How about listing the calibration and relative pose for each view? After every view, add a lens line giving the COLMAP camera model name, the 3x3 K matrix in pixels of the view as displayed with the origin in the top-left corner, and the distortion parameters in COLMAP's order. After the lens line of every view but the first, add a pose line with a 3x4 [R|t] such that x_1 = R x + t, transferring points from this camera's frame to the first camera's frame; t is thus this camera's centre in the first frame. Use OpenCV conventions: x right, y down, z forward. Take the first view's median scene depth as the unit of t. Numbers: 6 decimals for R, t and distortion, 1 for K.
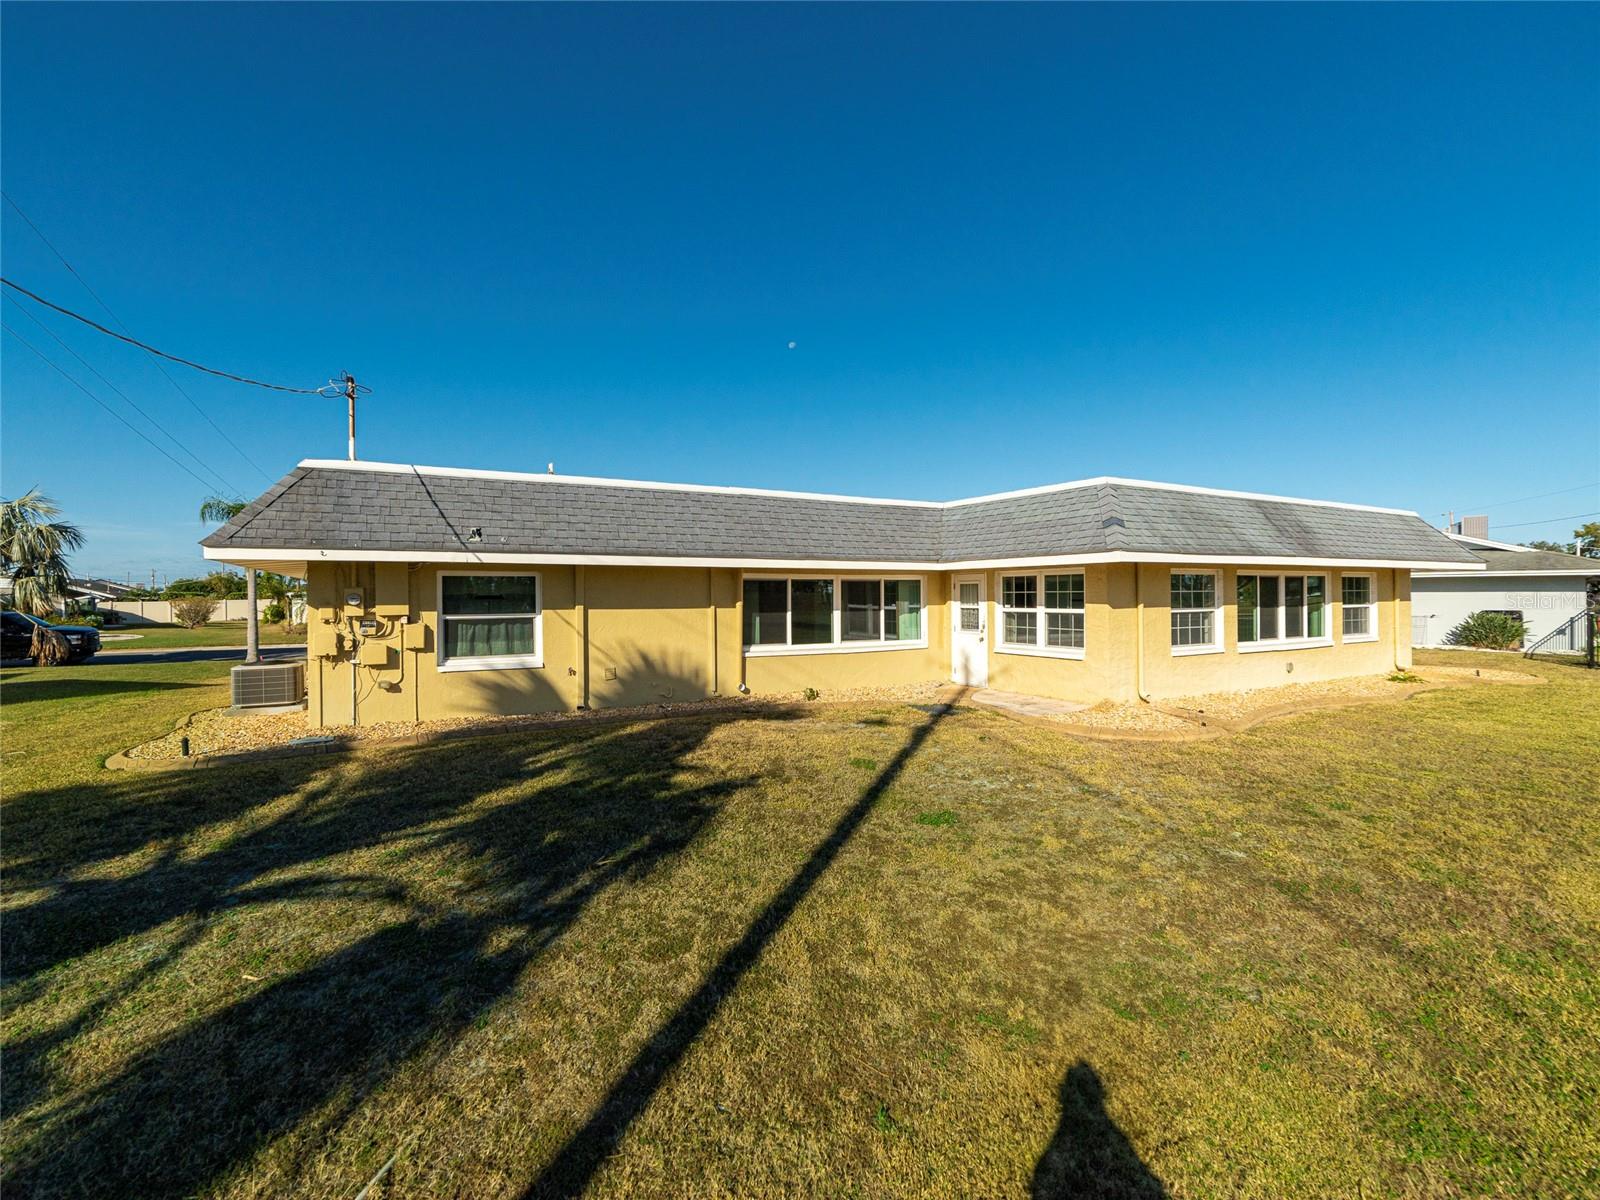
lens RADIAL K [[704.5, 0, 793.1], [0, 704.5, 591.7], [0, 0, 1]] dist [-0.020761, 0.007166]
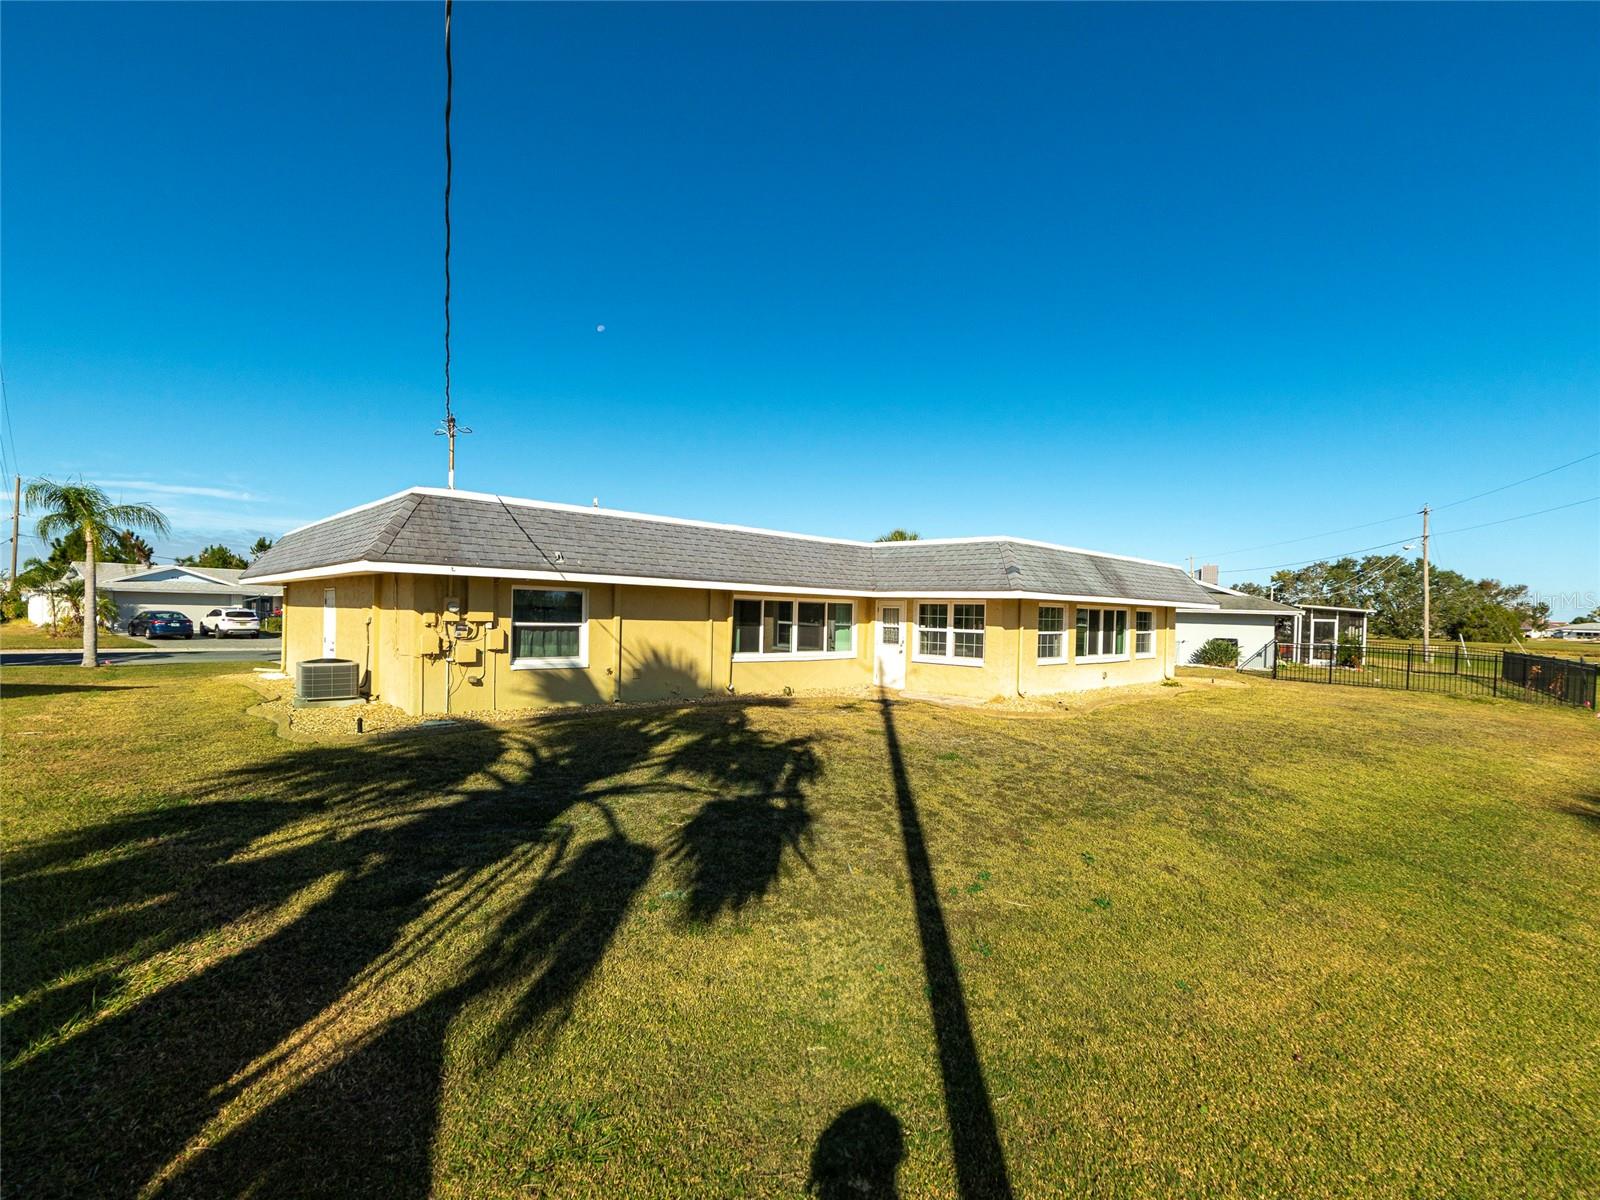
lens RADIAL K [[745.0, 0, 799.4], [0, 745.0, 615.0], [0, 0, 1]] dist [-0.020111, -0.000273]
pose [[0.961246, 0.029377, 0.274124, -0.313985], [-0.032334, 0.999457, 0.006274, -0.002041], [-0.273791, -0.014895, 0.961674, -0.285361]]
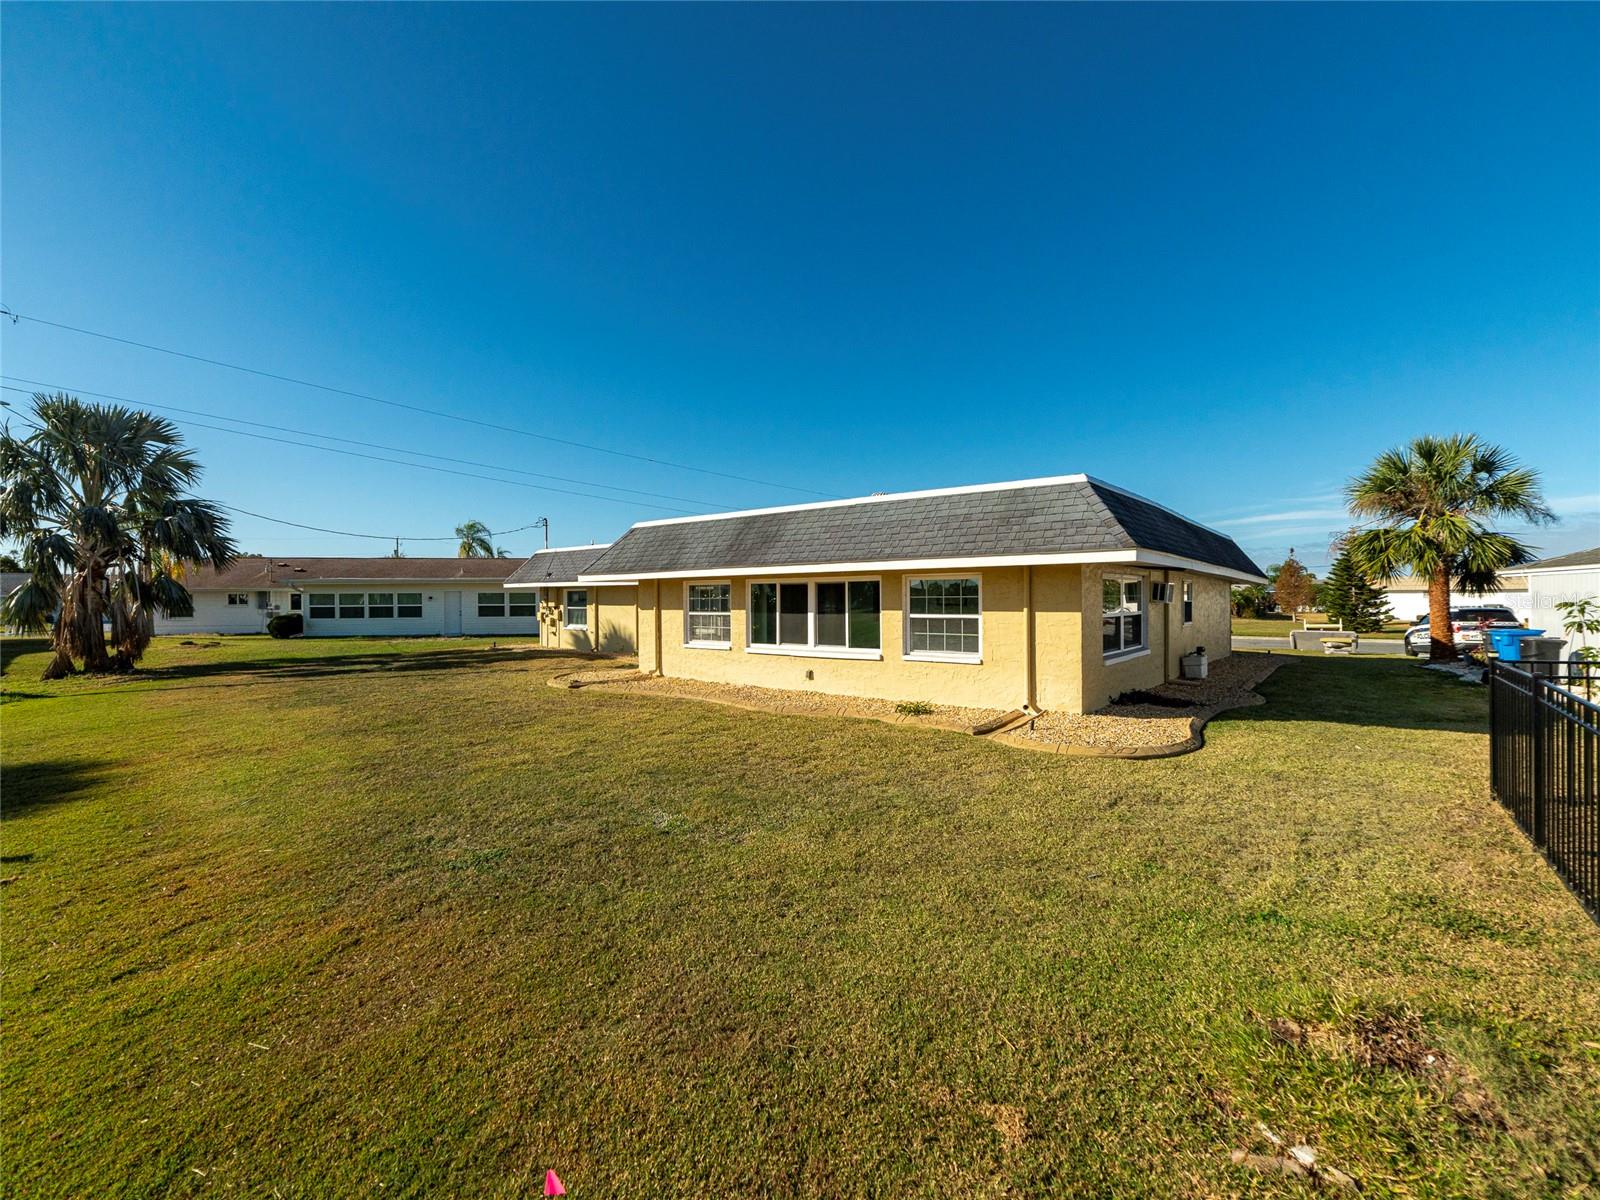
lens RADIAL K [[704.5, 0, 800.0], [0, 704.5, 602.1], [0, 0, 1]] dist [-0.020761, 0.007166]
pose [[0.395654, 0.007827, -0.918366, 1.769235], [0.000697, 0.999961, 0.008822, -0.004050], [0.918399, -0.004131, 0.395633, 0.639394]]
